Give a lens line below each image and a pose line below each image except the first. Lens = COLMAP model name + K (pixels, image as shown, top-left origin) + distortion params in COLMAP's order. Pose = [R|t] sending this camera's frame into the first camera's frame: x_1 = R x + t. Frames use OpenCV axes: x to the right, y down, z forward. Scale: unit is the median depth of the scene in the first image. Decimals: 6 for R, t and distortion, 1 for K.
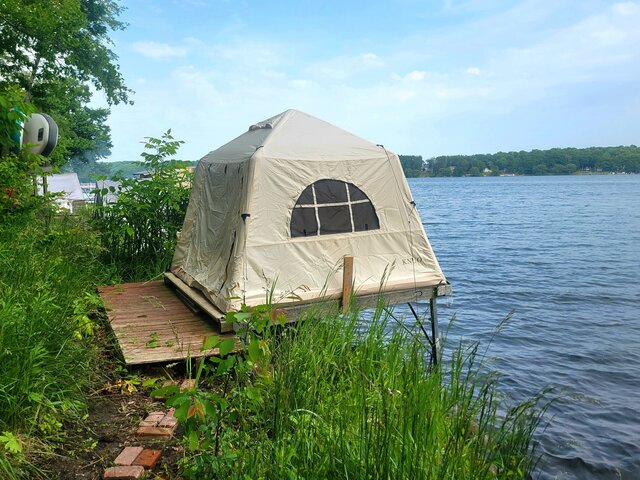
lens RADIAL K [[487.1, 0, 316.9], [0, 487.1, 237.4], [0, 0, 1]] dist [0.082978, -0.029884]
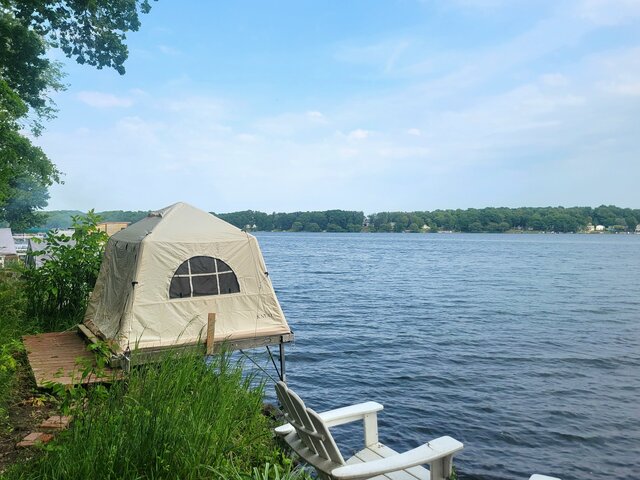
lens RADIAL K [[548.7, 0, 319.7], [0, 548.7, 242.3], [0, 0, 1]] dist [0.058938, 0.035833]
pose [[0.998212, 0.015778, 0.057645, 0.192717], [-0.010996, 0.996543, -0.082351, -0.024179], [-0.058745, 0.081570, 0.994935, -0.410446]]
